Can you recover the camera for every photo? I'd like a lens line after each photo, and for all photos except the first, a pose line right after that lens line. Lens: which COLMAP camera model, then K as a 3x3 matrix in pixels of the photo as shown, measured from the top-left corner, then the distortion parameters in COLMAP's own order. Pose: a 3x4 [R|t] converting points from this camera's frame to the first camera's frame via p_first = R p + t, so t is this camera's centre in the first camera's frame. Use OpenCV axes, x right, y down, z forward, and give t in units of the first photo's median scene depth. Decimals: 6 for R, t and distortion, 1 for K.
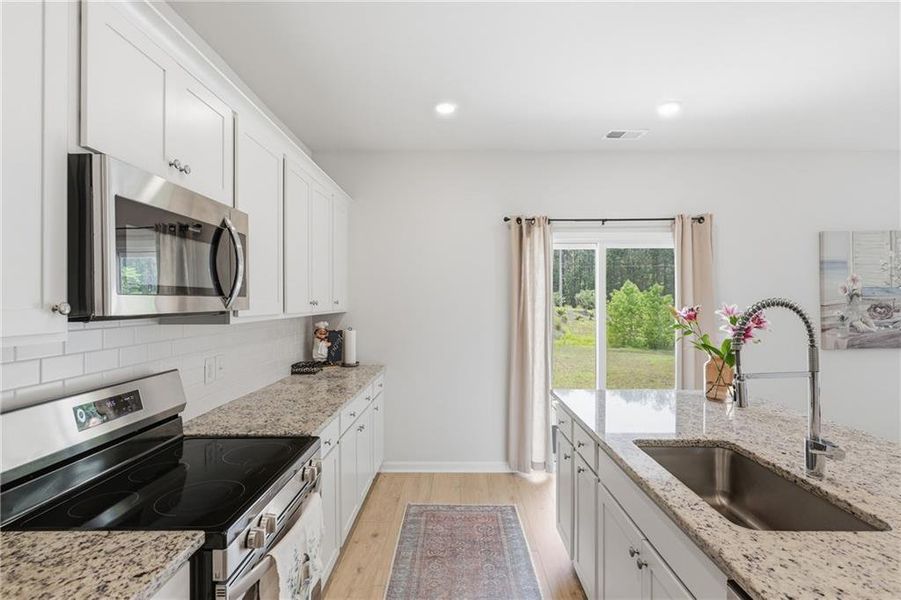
lens RADIAL K [[436.3, 0, 453.2], [0, 436.3, 295.9], [0, 0, 1]] dist [-0.002669, -0.000103]
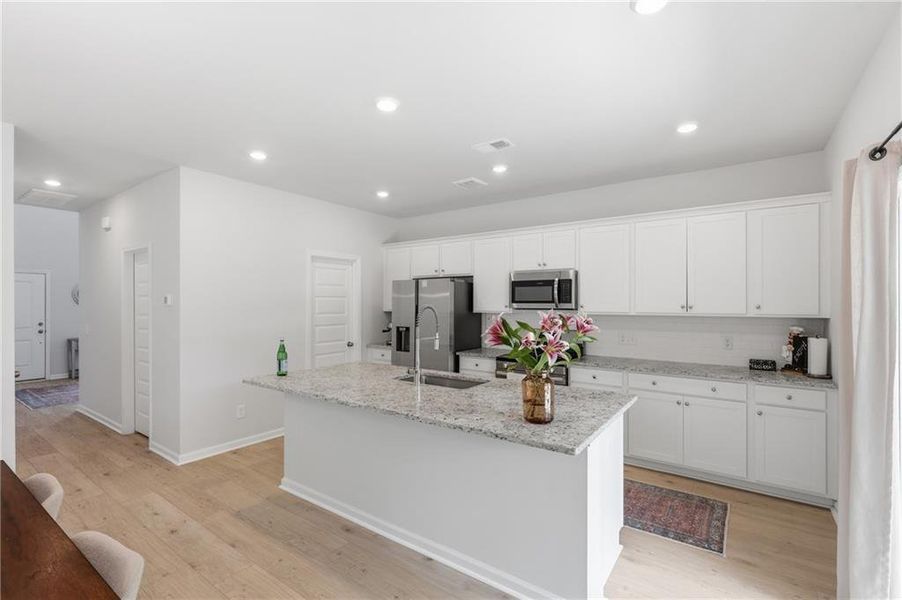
lens RADIAL K [[406.6, 0, 451.6], [0, 406.6, 304.3], [0, 0, 1]] dist [0.000498, -0.000058]
pose [[-0.574329, 0.002036, -0.818622, 0.895513], [0.003886, 0.999992, -0.000239, 0.004962], [0.818616, -0.003319, -0.574332, 0.862164]]
